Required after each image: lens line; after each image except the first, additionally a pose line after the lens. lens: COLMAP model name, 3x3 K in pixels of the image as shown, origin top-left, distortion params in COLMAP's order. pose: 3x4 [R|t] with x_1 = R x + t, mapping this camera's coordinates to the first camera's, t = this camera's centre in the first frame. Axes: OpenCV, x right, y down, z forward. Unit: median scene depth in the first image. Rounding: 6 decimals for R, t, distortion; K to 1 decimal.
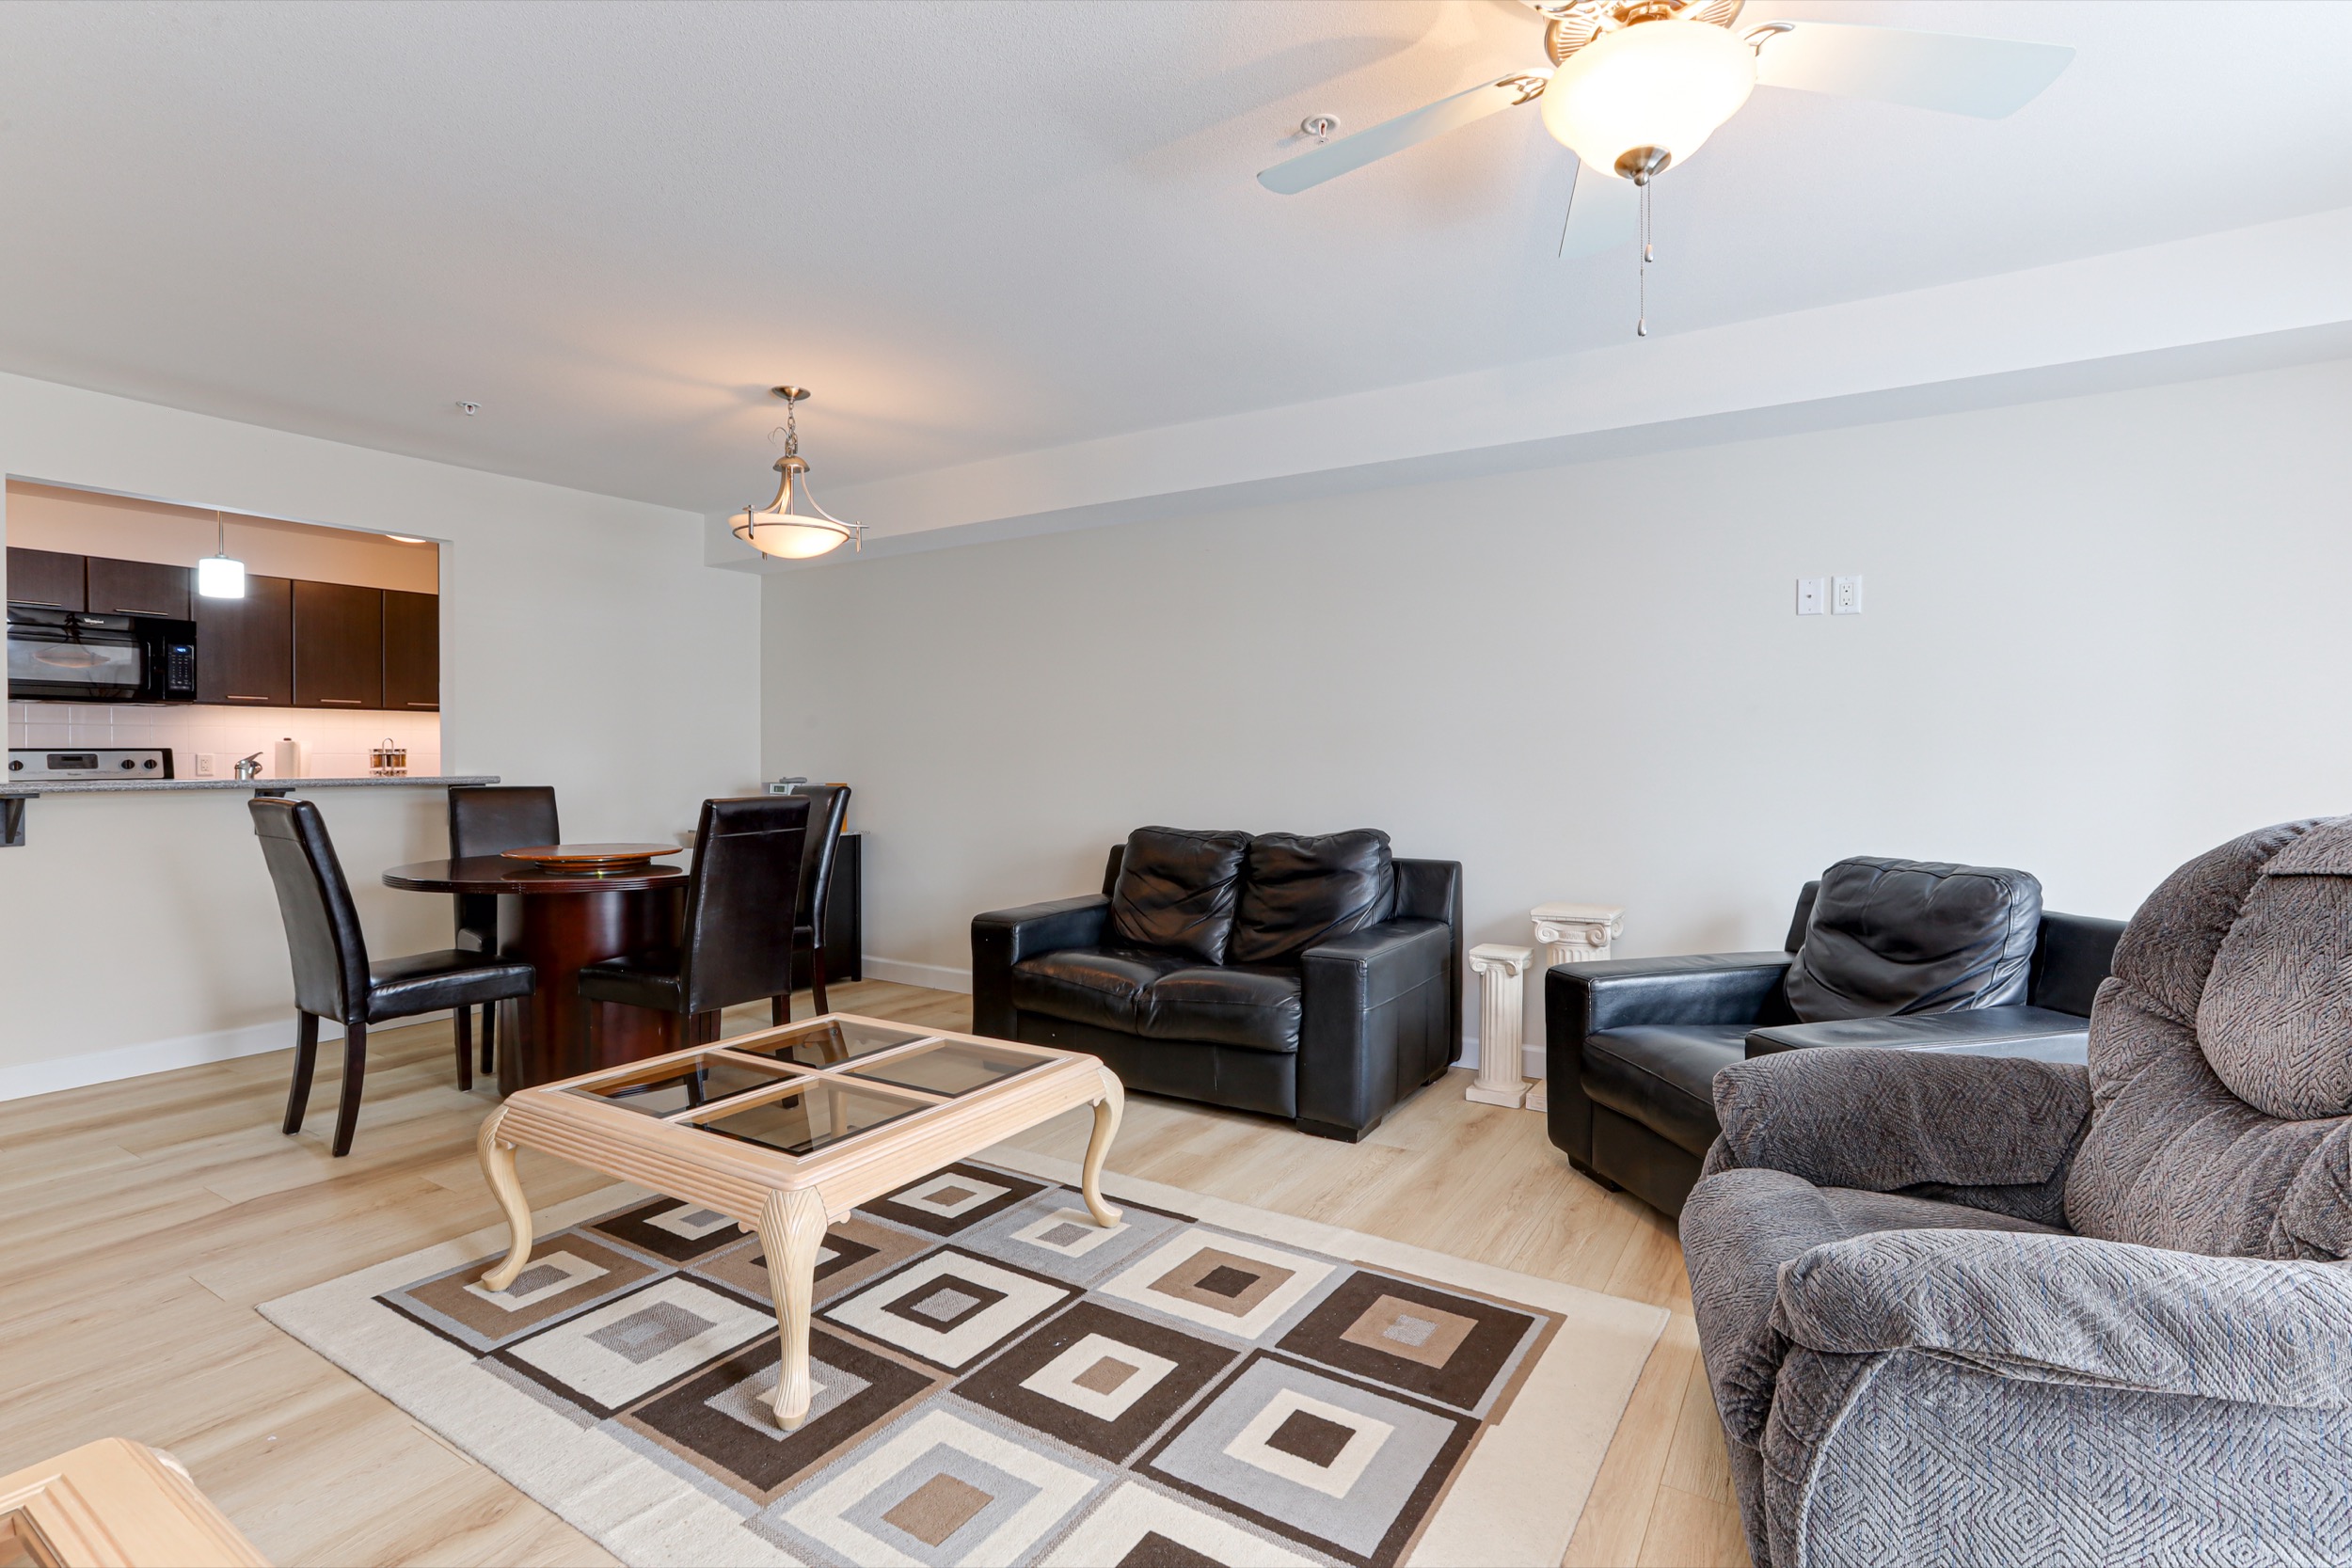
lens RADIAL K [[1116.1, 0, 1181.7], [0, 1116.1, 779.1], [0, 0, 1]] dist [-0.018676, 0.013457]
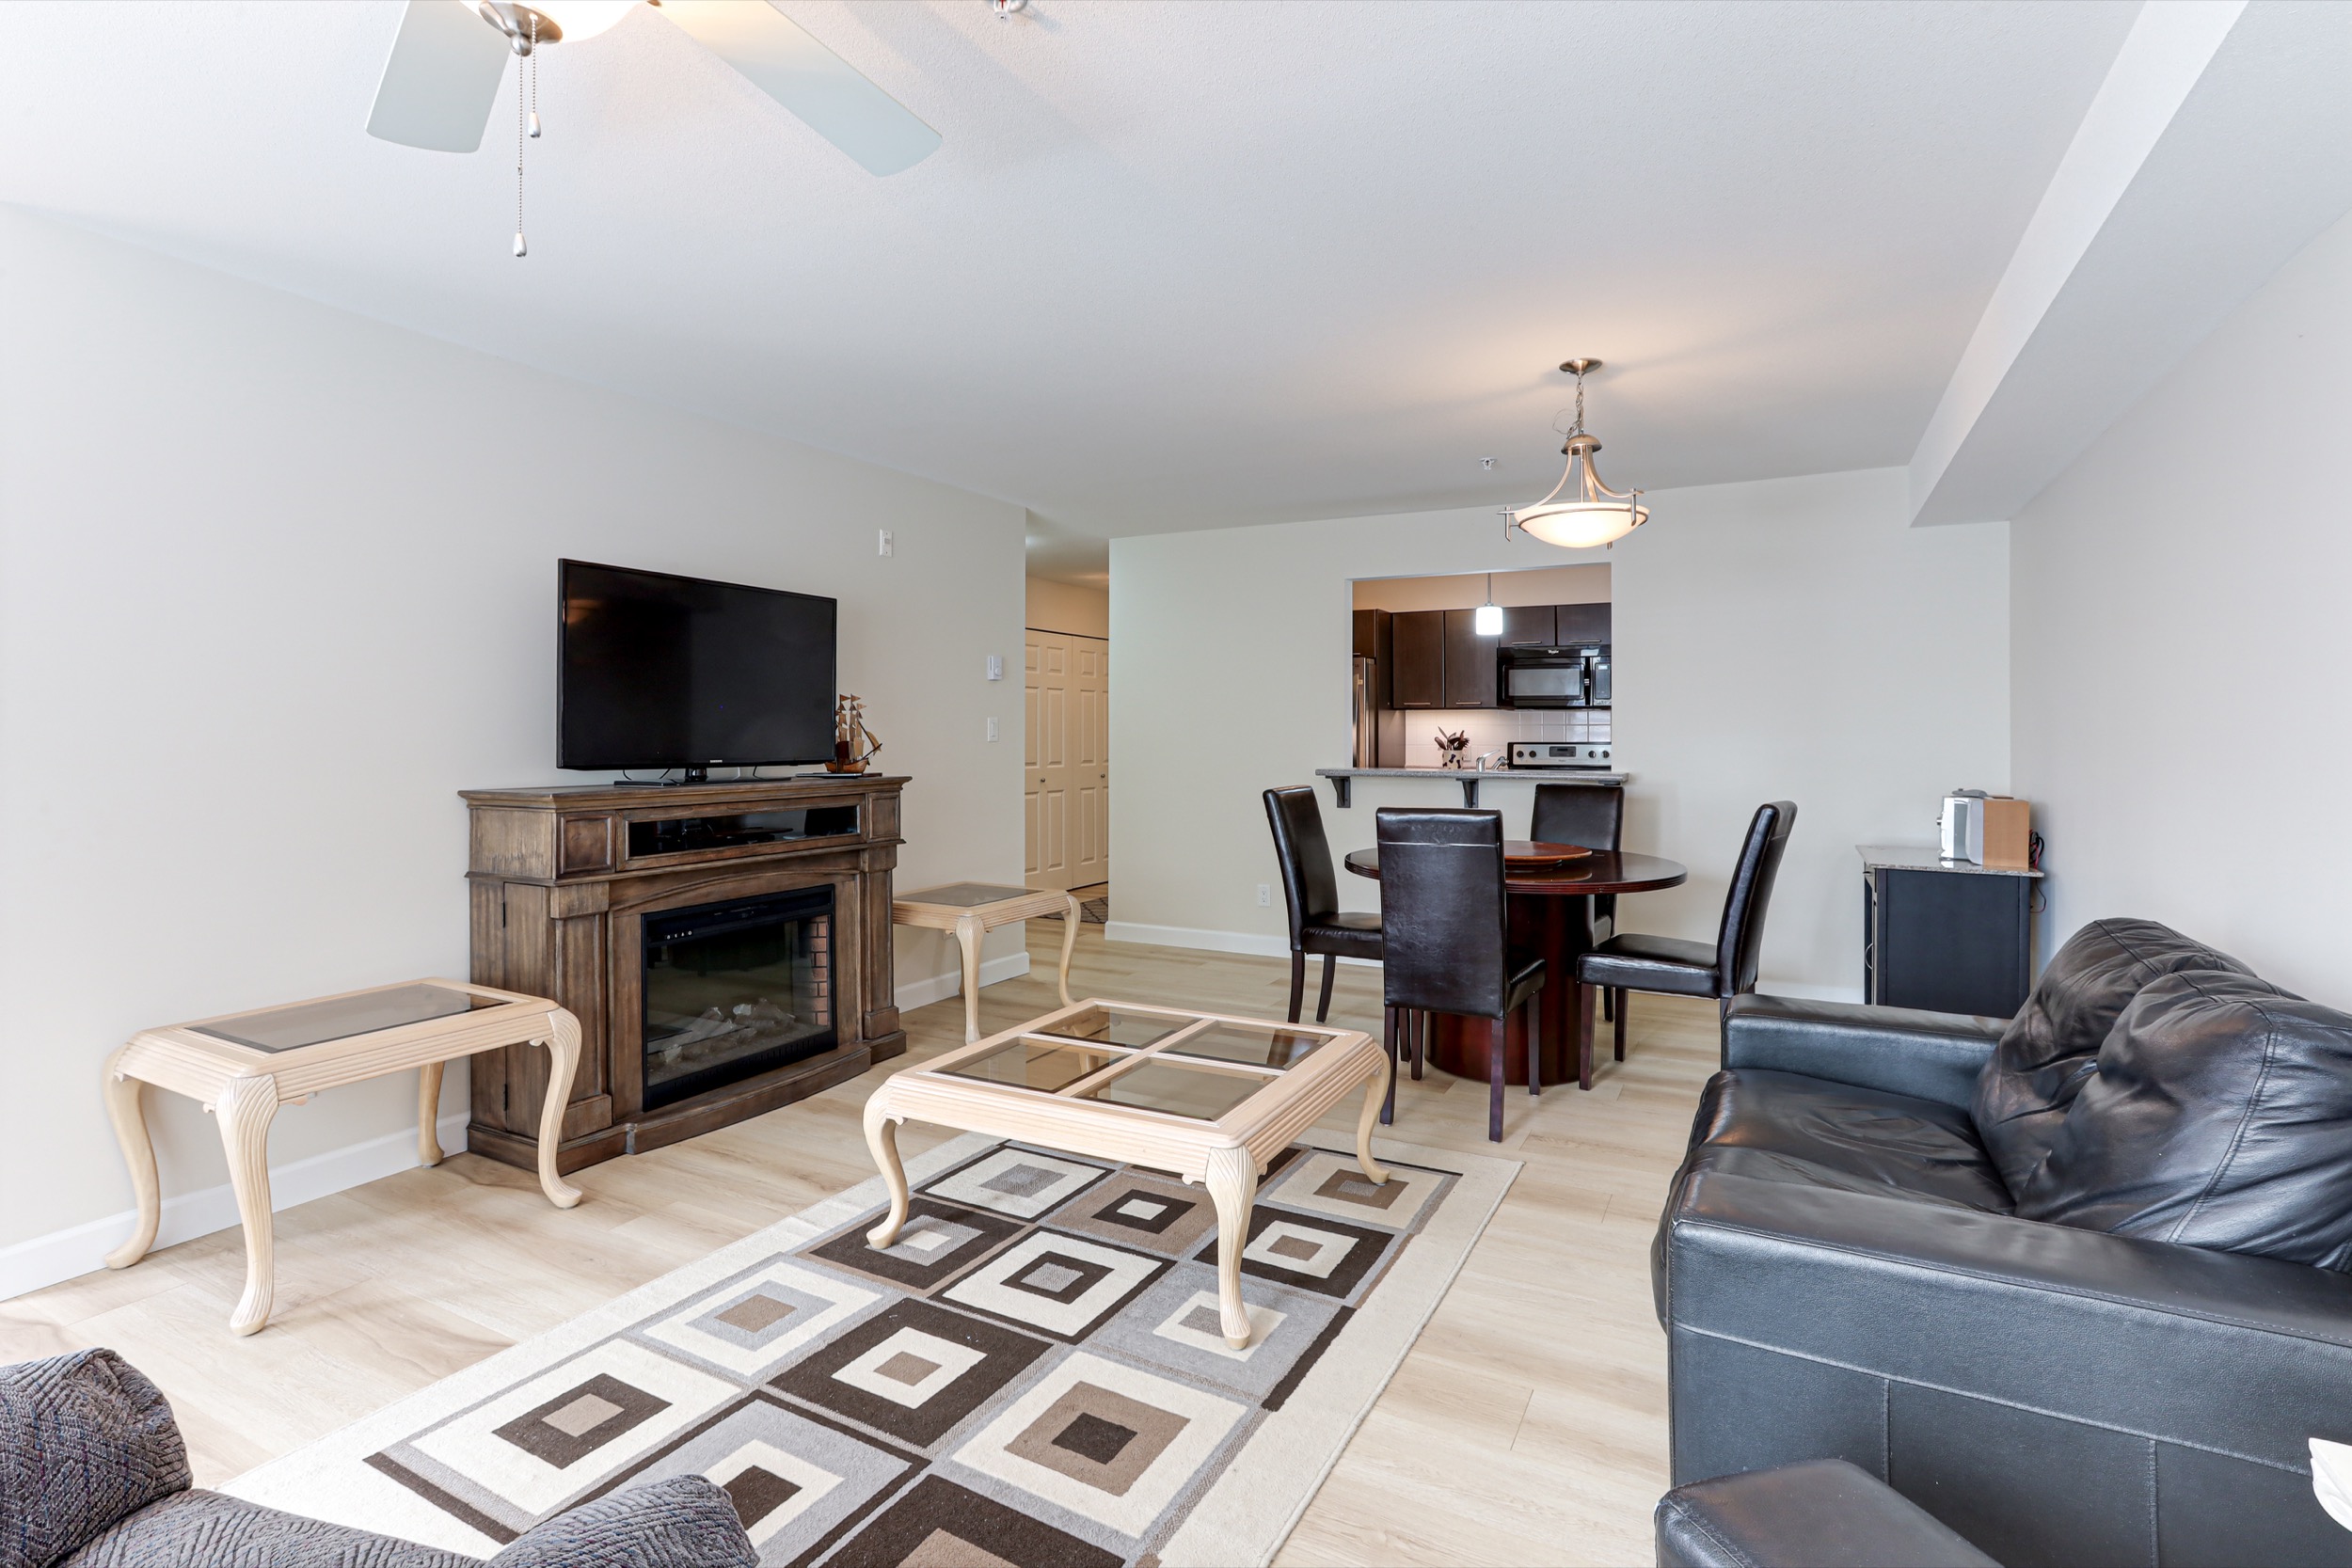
lens RADIAL K [[1116.1, 0, 1186.8], [0, 1116.1, 733.6], [0, 0, 1]] dist [-0.018676, 0.013457]
pose [[0.071707, 0.001540, -0.997425, 0.509829], [-0.021708, 0.999764, -0.000017, -0.038871], [0.997189, 0.021654, 0.071724, 0.594324]]
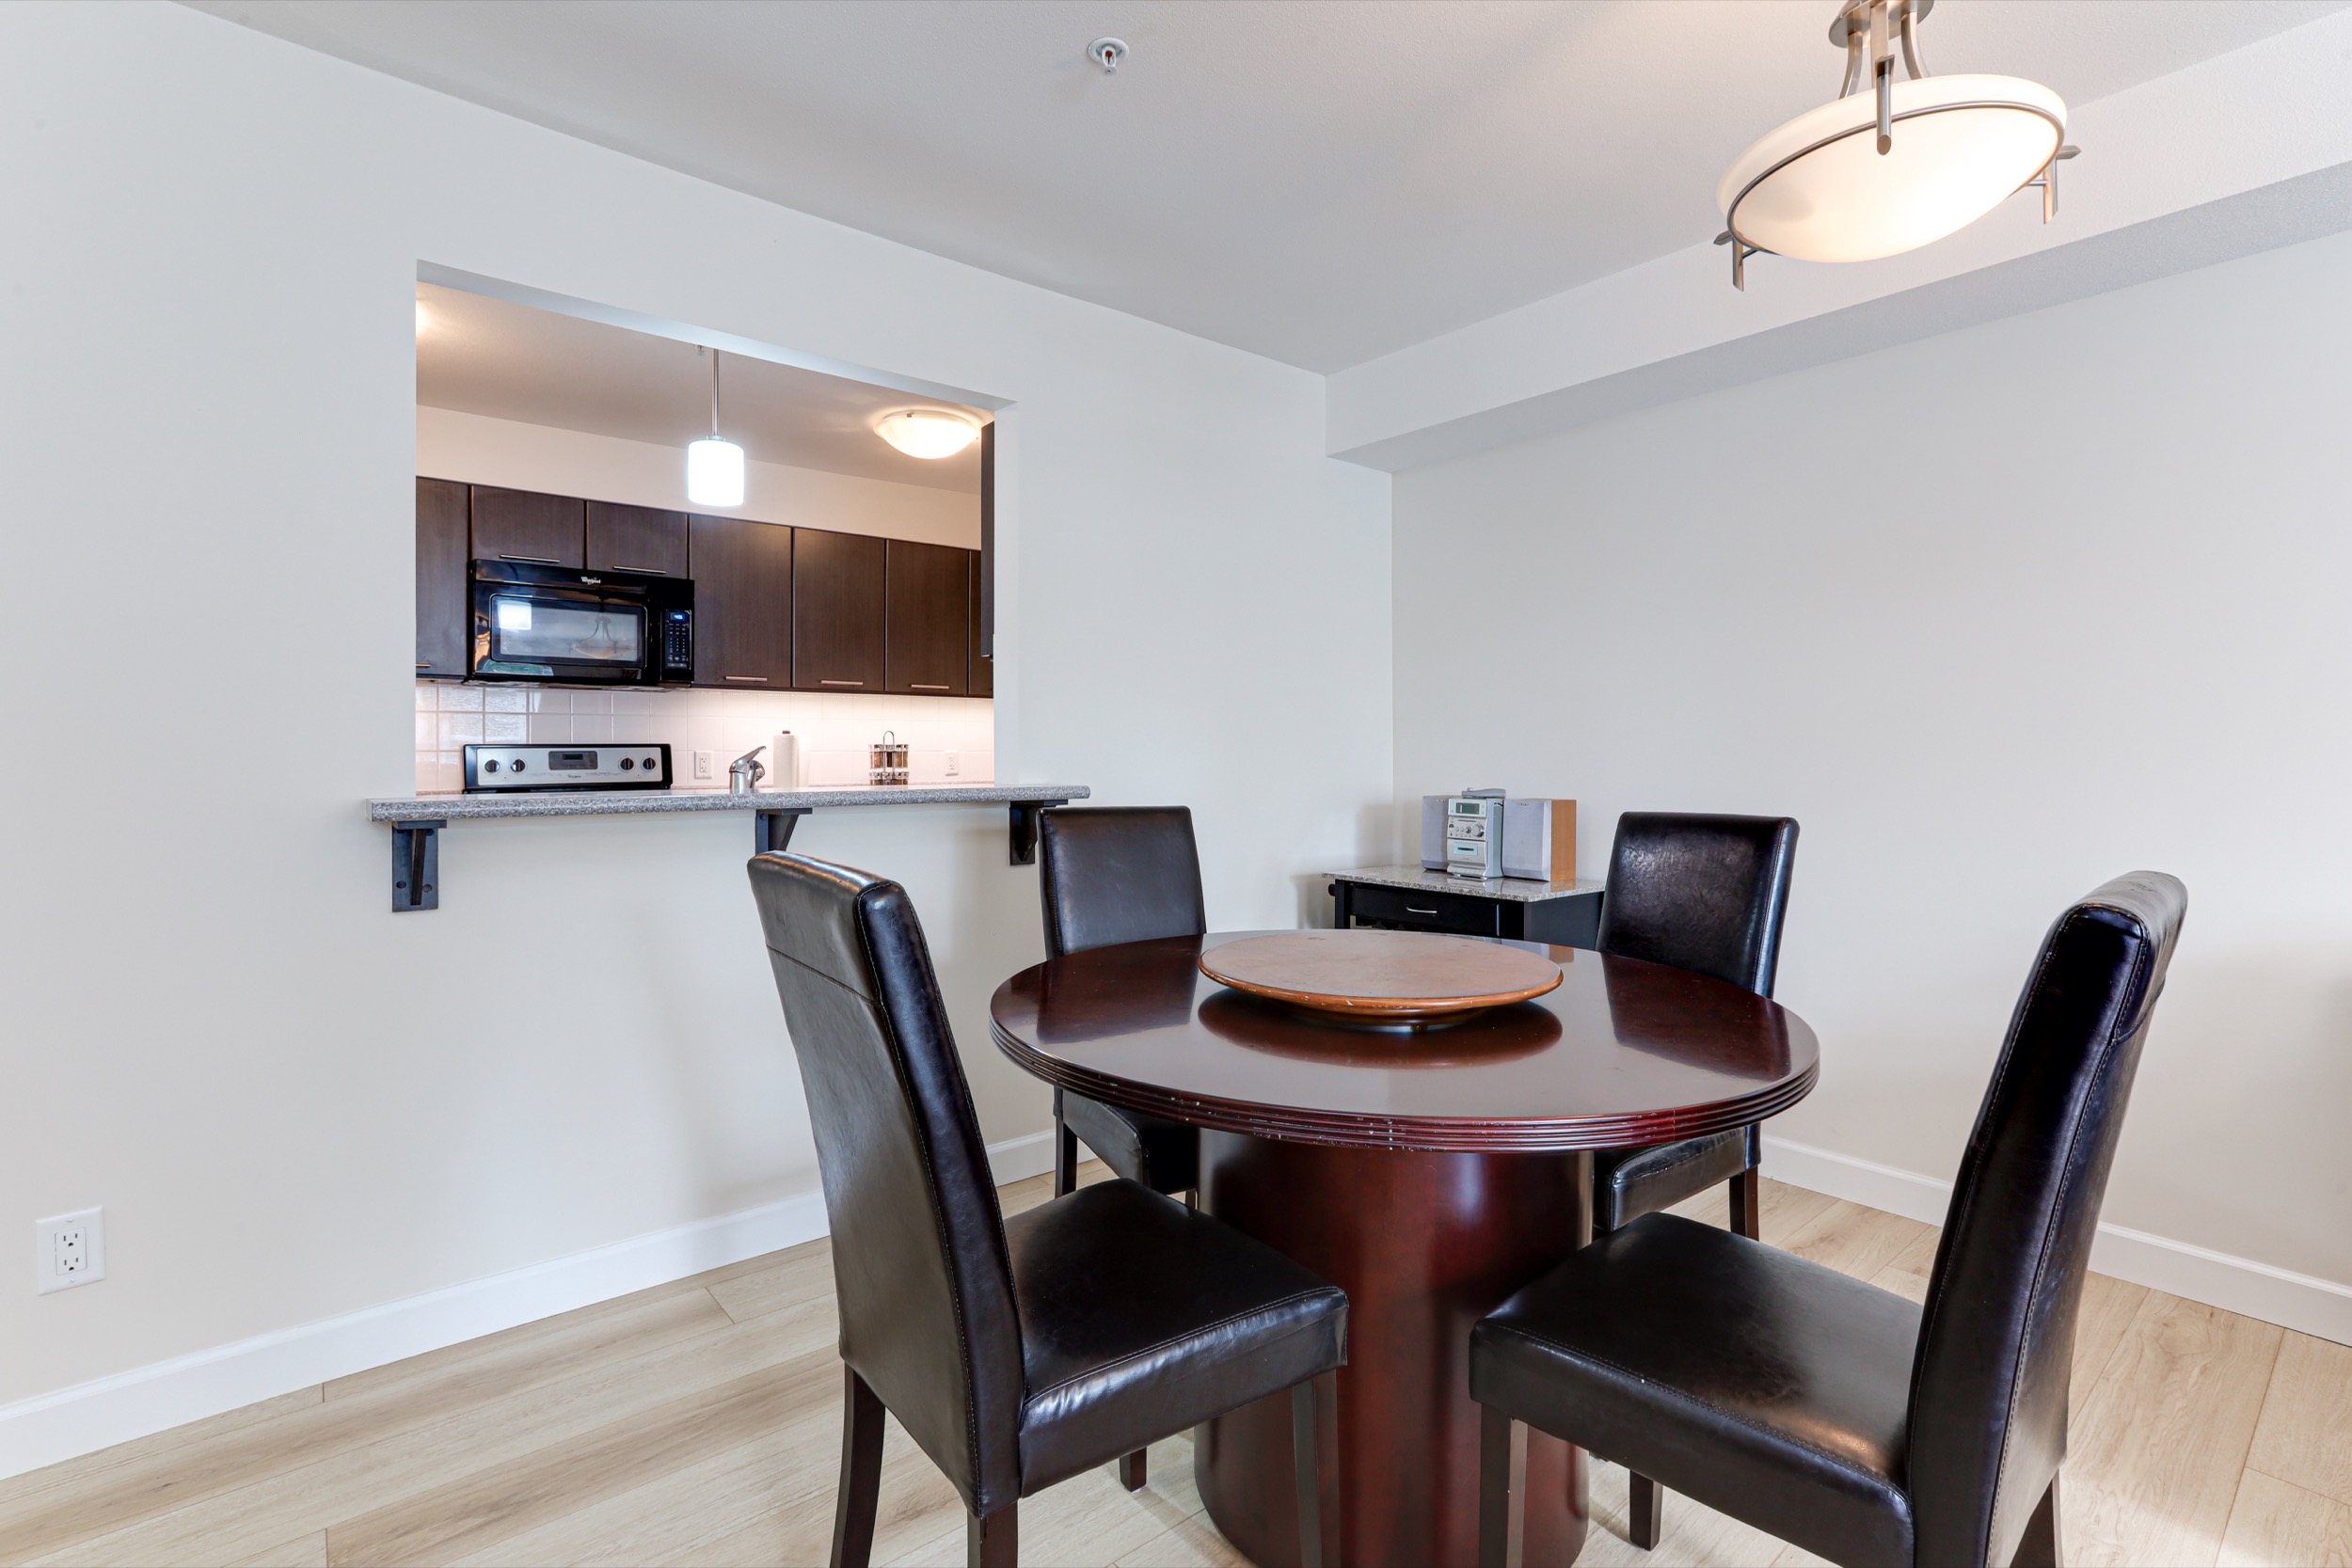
lens RADIAL K [[1116.1, 0, 1136.6], [0, 1116.1, 758.1], [0, 0, 1]] dist [-0.018676, 0.013457]
pose [[0.935557, 0.000983, -0.353175, -0.447545], [-0.006996, 0.999852, -0.015748, -0.010376], [0.353107, 0.017204, 0.935425, 0.529090]]
